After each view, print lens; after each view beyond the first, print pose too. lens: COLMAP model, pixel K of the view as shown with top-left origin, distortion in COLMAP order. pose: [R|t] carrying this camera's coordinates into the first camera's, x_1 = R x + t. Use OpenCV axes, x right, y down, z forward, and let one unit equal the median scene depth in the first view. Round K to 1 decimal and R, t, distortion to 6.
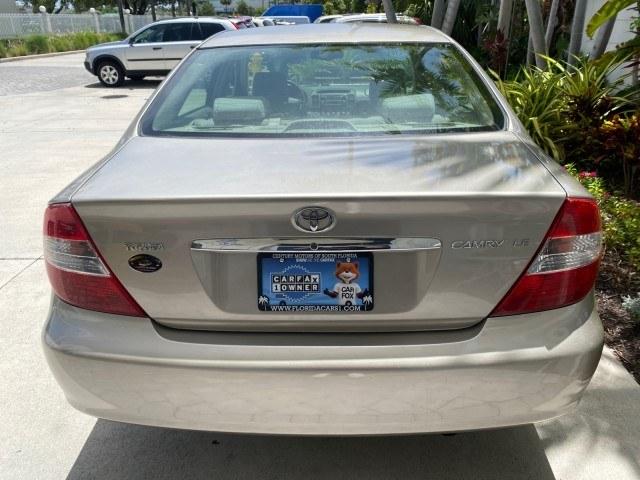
lens RADIAL K [[493.4, 0, 320.2], [0, 493.4, 237.7], [0, 0, 1]] dist [0.018423, -0.022001]
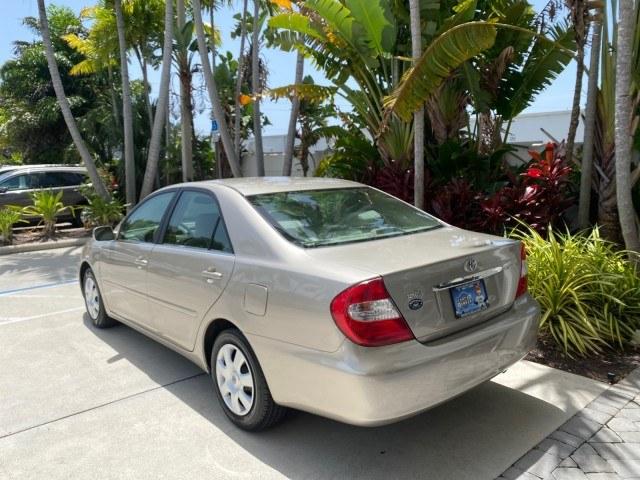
lens RADIAL K [[493.4, 0, 317.4], [0, 493.4, 244.3], [0, 0, 1]] dist [0.018423, -0.022001]
pose [[0.733190, -0.099054, 0.672771, -0.780907], [0.272156, 0.949389, -0.156816, 0.012370], [-0.623189, 0.298075, 0.723040, -0.053148]]
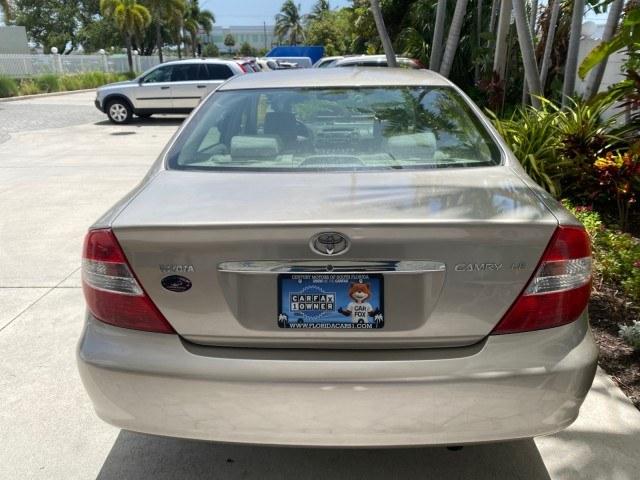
lens RADIAL K [[493.4, 0, 316.9], [0, 493.4, 238.6], [0, 0, 1]] dist [0.018423, -0.022001]
pose [[0.999972, 0.003830, -0.006405, -0.014680], [-0.004261, 0.997627, -0.068720, 0.011592], [0.006126, 0.068745, 0.997615, -0.044630]]
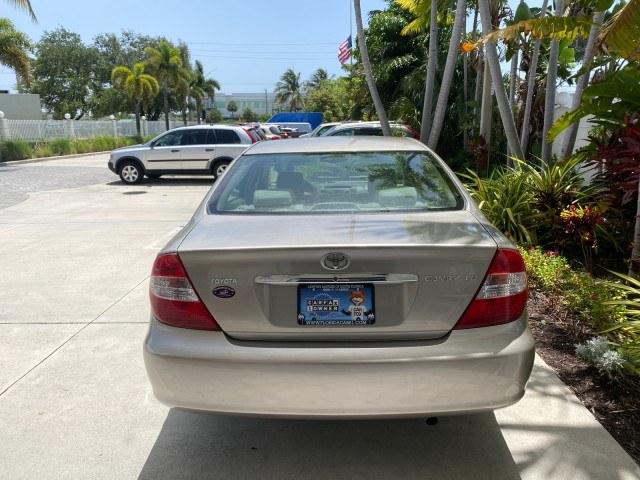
lens RADIAL K [[493.4, 0, 321.7], [0, 493.4, 239.6], [0, 0, 1]] dist [0.018423, -0.022001]
pose [[0.999989, -0.000551, 0.004667, -0.026414], [0.001403, 0.982787, -0.184739, 0.075680], [-0.004485, 0.184743, 0.982777, -0.225003]]
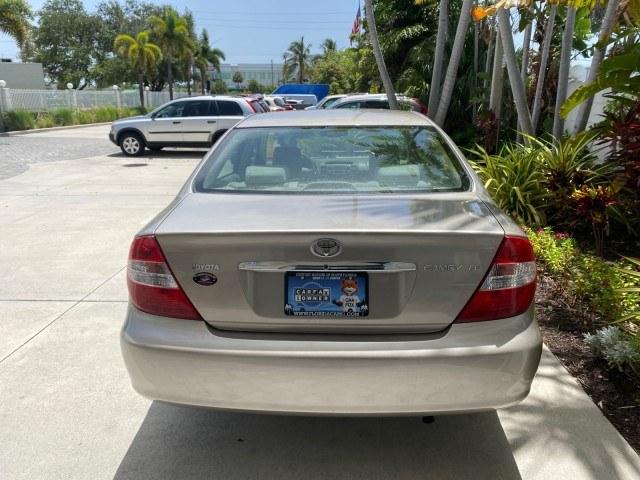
lens RADIAL K [[493.4, 0, 319.2], [0, 493.4, 238.7], [0, 0, 1]] dist [0.018423, -0.022001]
pose [[0.999859, 0.013438, -0.010113, -0.007889], [-0.014681, 0.990742, -0.134965, 0.053544], [0.008206, 0.135094, 0.990799, -0.170564]]
